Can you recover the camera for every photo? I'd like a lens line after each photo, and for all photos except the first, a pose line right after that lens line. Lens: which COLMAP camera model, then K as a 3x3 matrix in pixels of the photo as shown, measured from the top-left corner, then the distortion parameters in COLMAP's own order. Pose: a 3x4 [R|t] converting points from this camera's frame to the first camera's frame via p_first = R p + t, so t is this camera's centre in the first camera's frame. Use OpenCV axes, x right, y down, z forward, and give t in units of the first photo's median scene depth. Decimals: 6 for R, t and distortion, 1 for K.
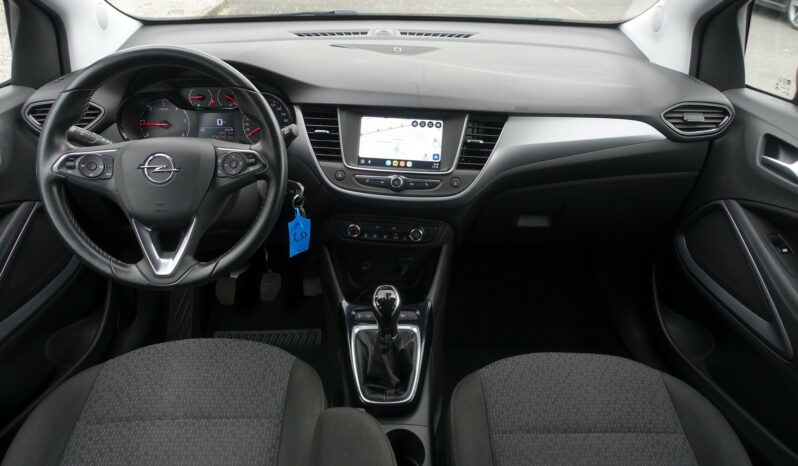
lens RADIAL K [[564.9, 0, 398.4], [0, 564.9, 229.8], [0, 0, 1]] dist [-0.008518, -0.005173]
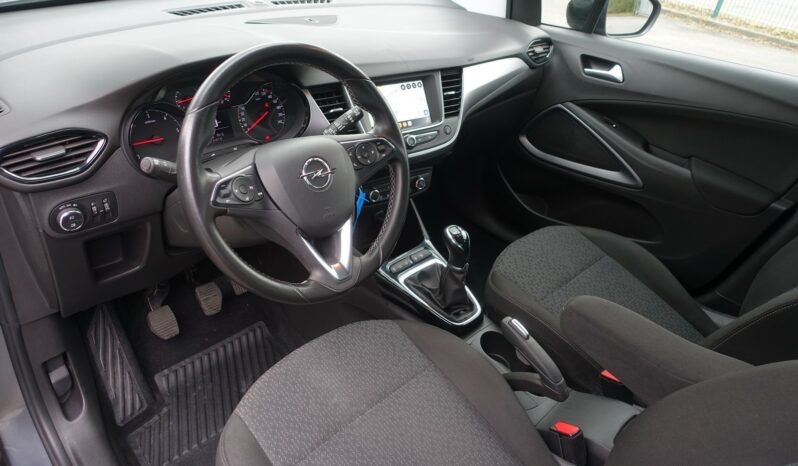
lens RADIAL K [[564.9, 0, 415.5], [0, 564.9, 229.4], [0, 0, 1]] dist [-0.008518, -0.005173]
pose [[0.724162, -0.321522, 0.610092, -0.728680], [0.264950, 0.946483, 0.184314, -0.120613], [-0.636703, 0.028170, 0.770594, 0.128292]]
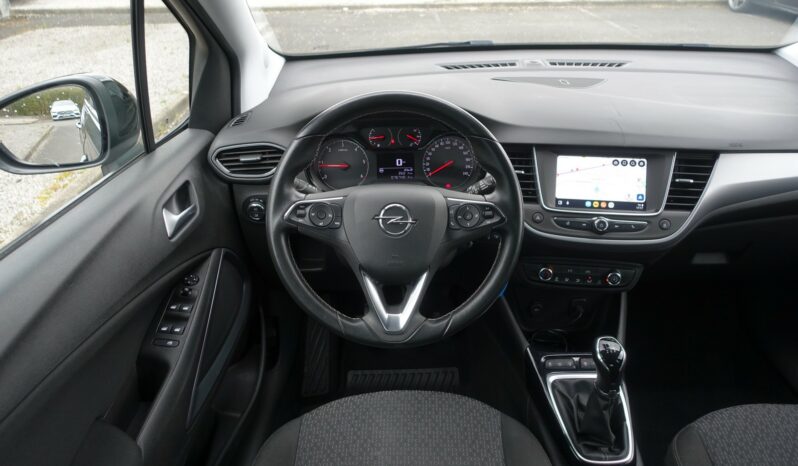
lens RADIAL K [[564.9, 0, 390.2], [0, 564.9, 226.7], [0, 0, 1]] dist [-0.008518, -0.005173]
pose [[0.998931, -0.011334, -0.044819, -0.309525], [0.009906, 0.999440, -0.031951, -0.053240], [0.045156, 0.031473, 0.998484, 0.037679]]
